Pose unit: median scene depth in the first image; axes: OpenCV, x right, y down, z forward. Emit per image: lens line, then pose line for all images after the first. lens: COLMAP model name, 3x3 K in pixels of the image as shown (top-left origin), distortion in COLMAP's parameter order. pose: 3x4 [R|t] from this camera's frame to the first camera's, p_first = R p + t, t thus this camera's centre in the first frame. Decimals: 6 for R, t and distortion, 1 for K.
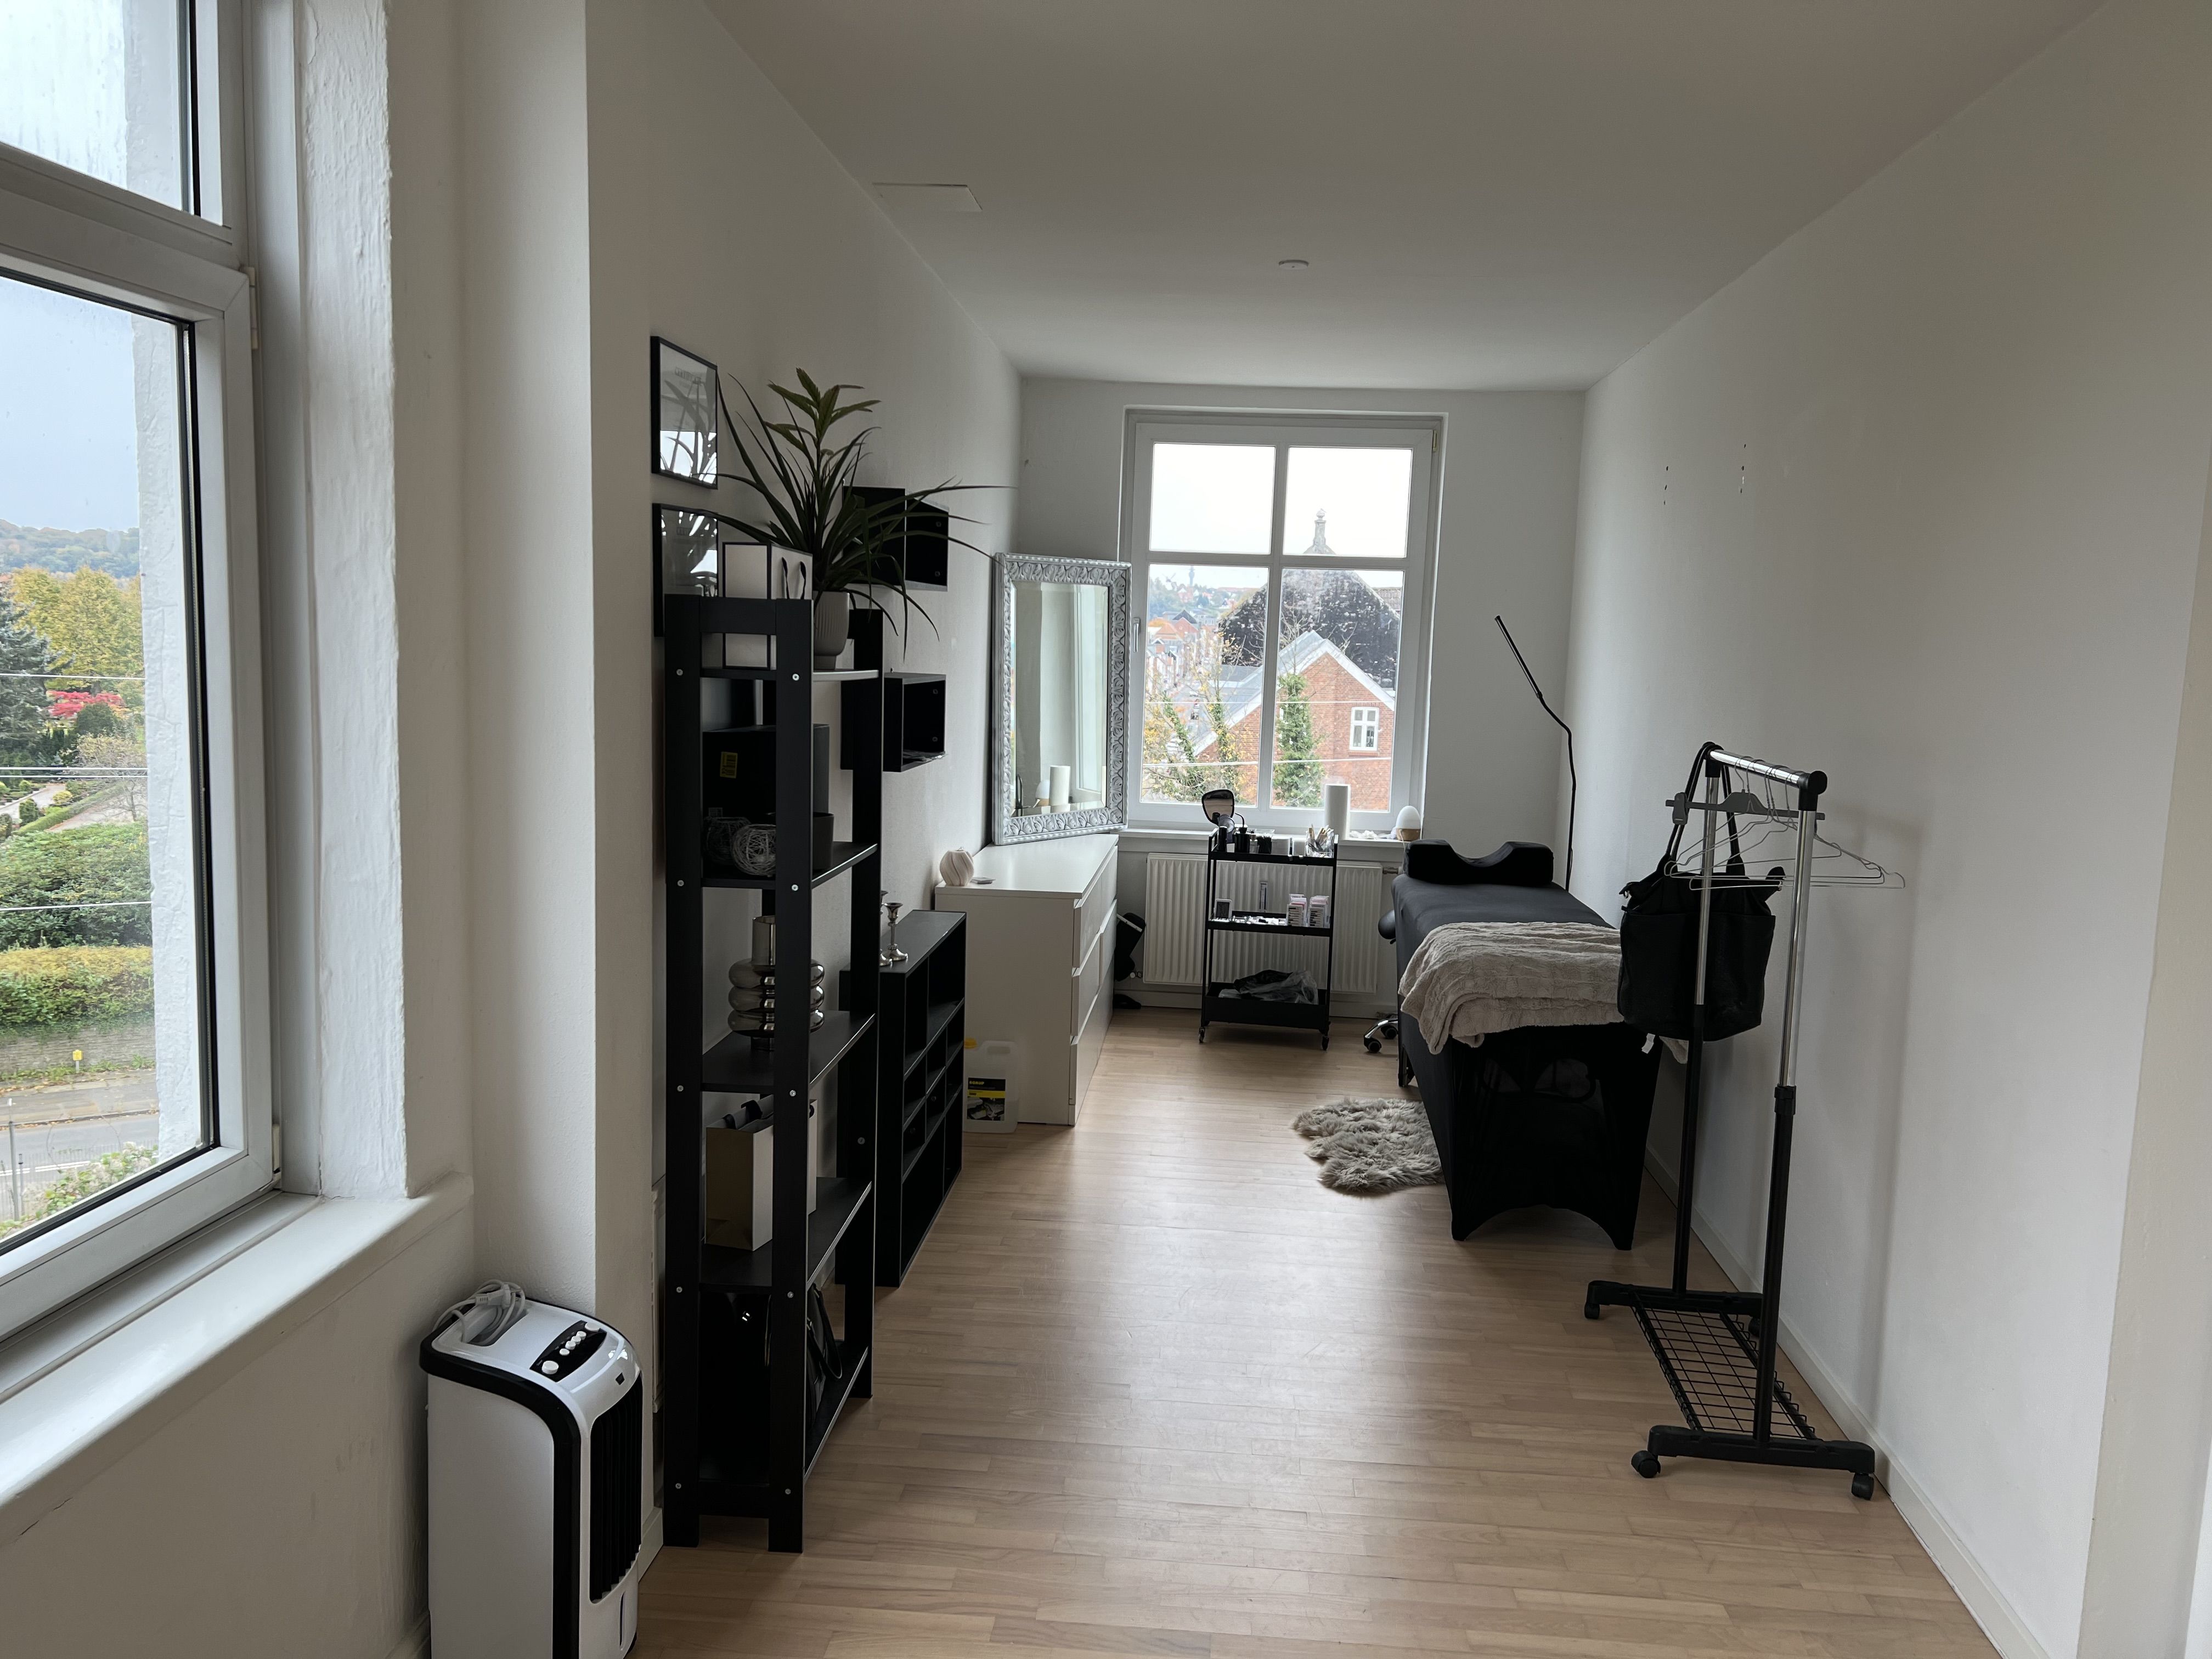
lens RADIAL K [[1664.5, 0, 1102.3], [0, 1664.5, 821.9], [0, 0, 1]] dist [0.060006, -0.066936]
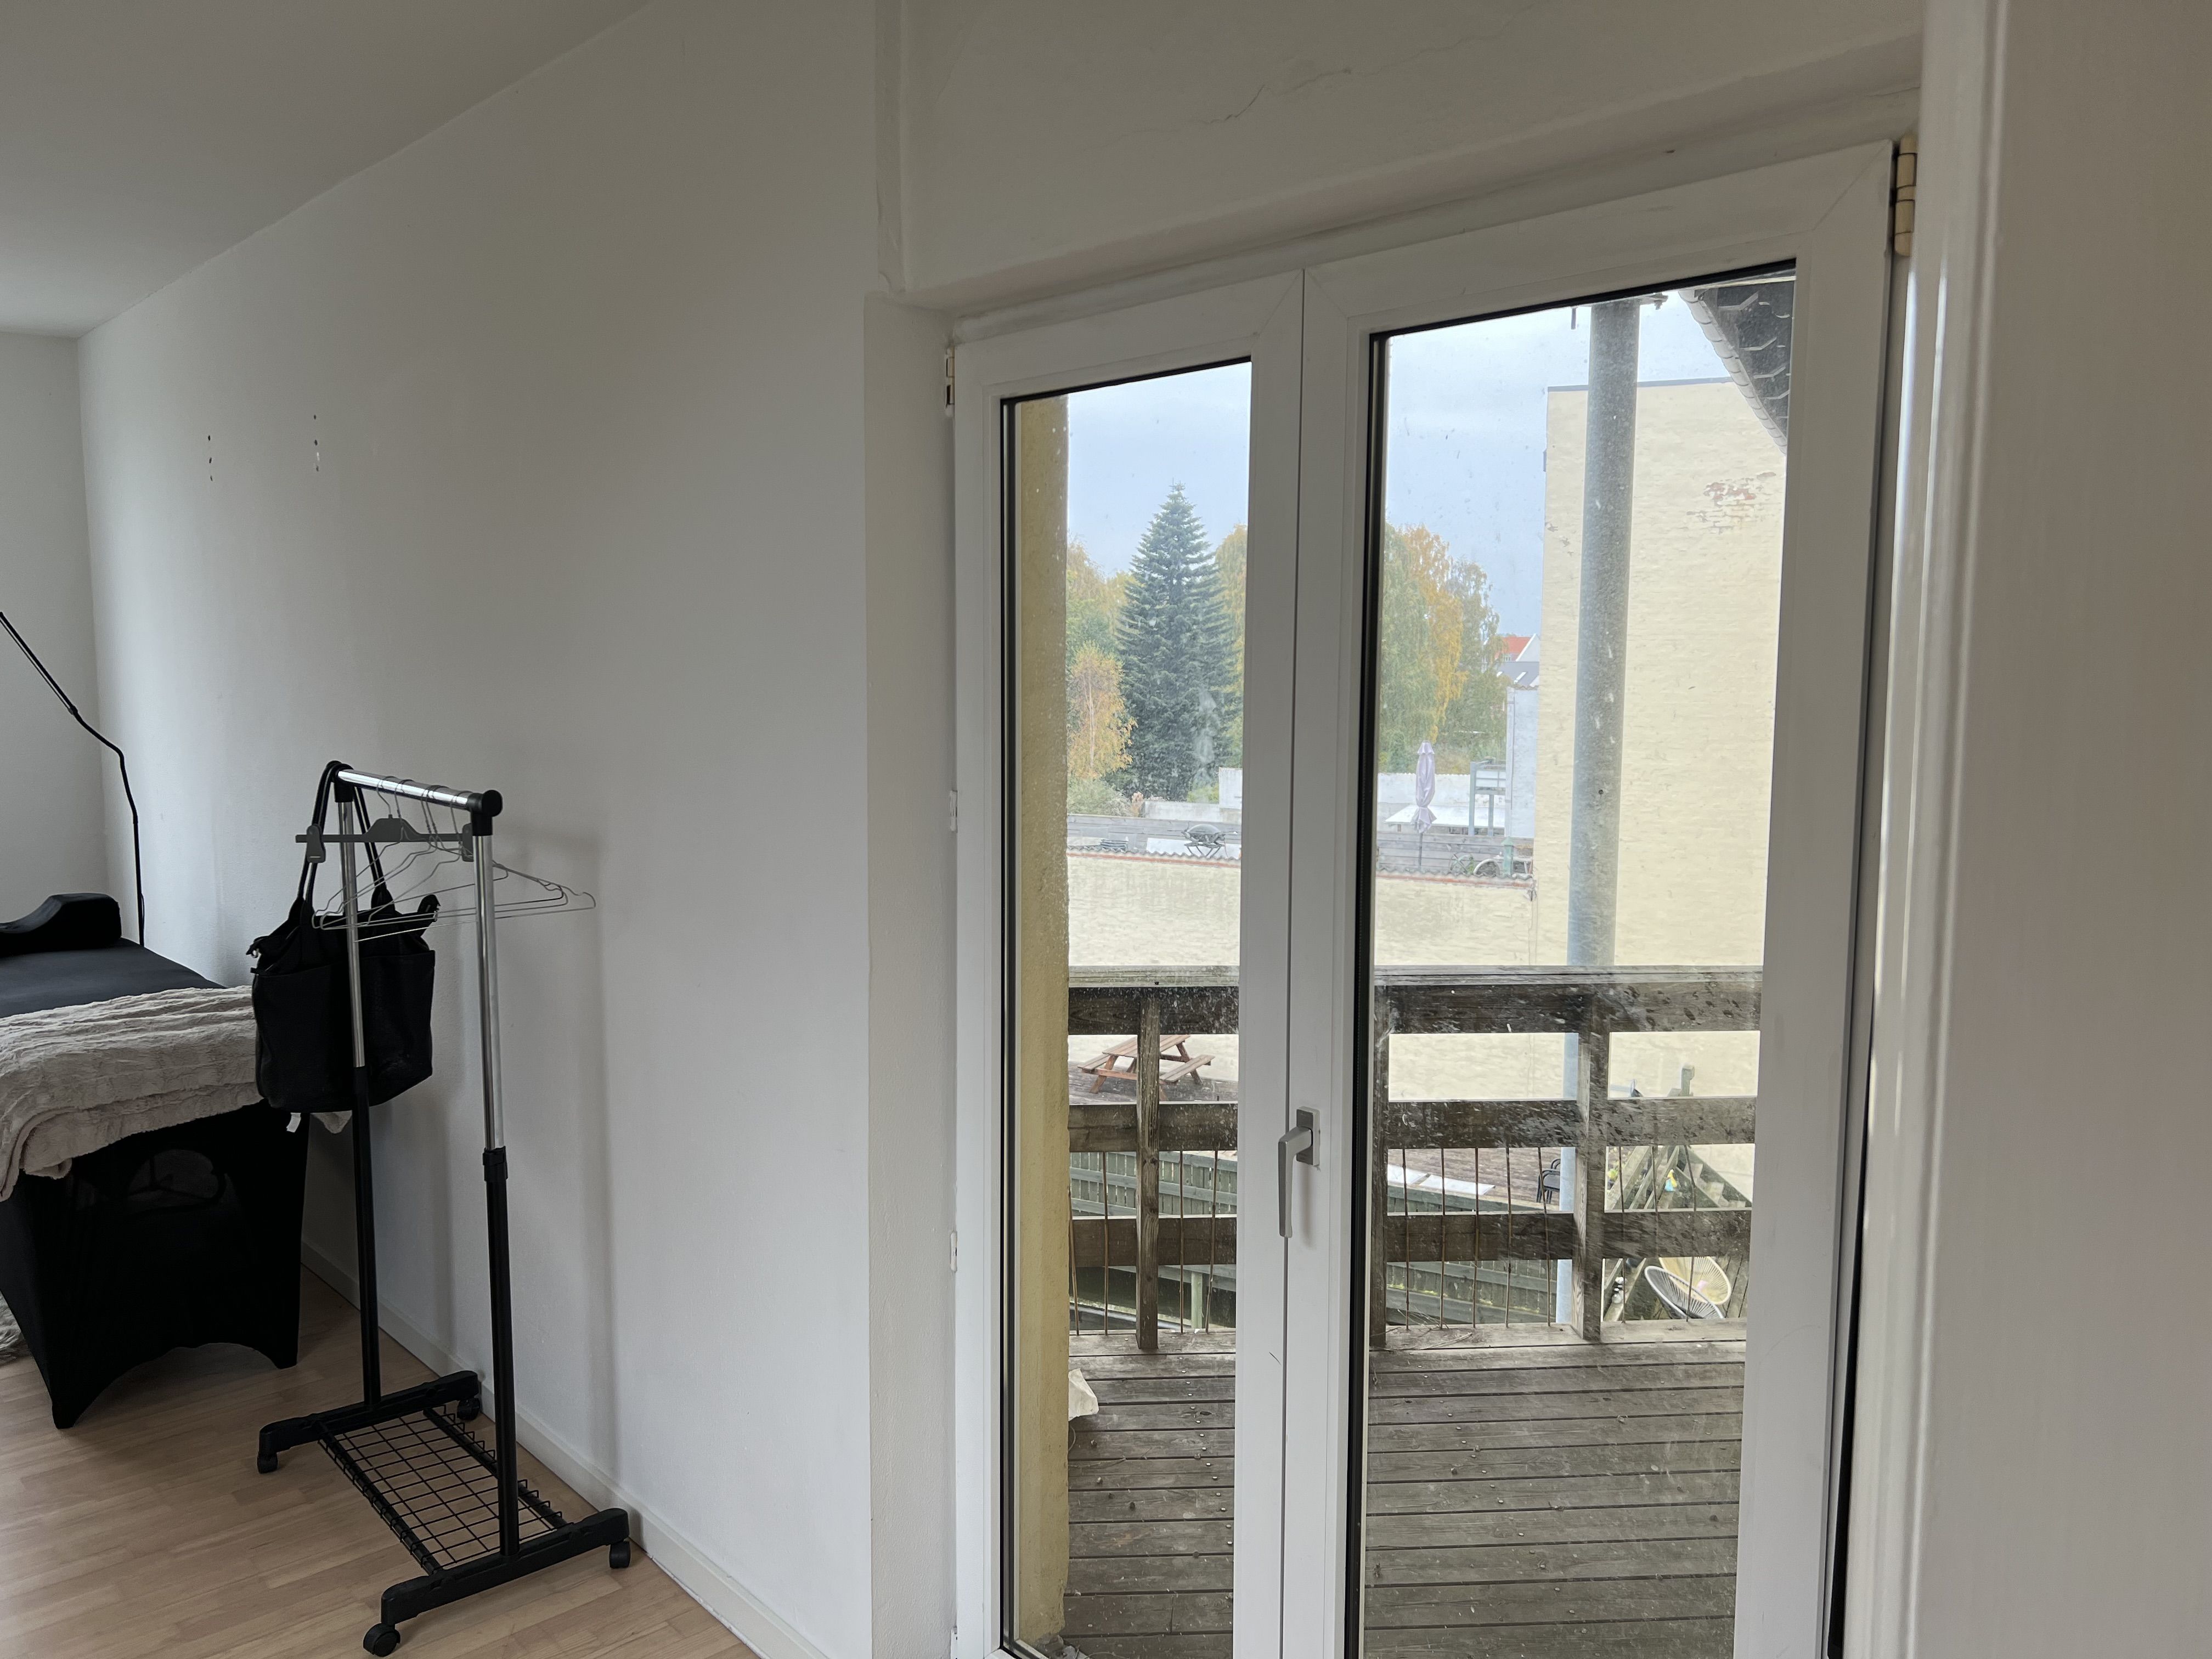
lens RADIAL K [[1664.5, 0, 1114.8], [0, 1664.5, 821.3], [0, 0, 1]] dist [0.060006, -0.066936]
pose [[0.673886, -0.104001, 0.731479, 0.000243], [0.099525, 0.993798, 0.049609, -0.020309], [-0.732101, 0.039370, 0.680057, 0.128000]]
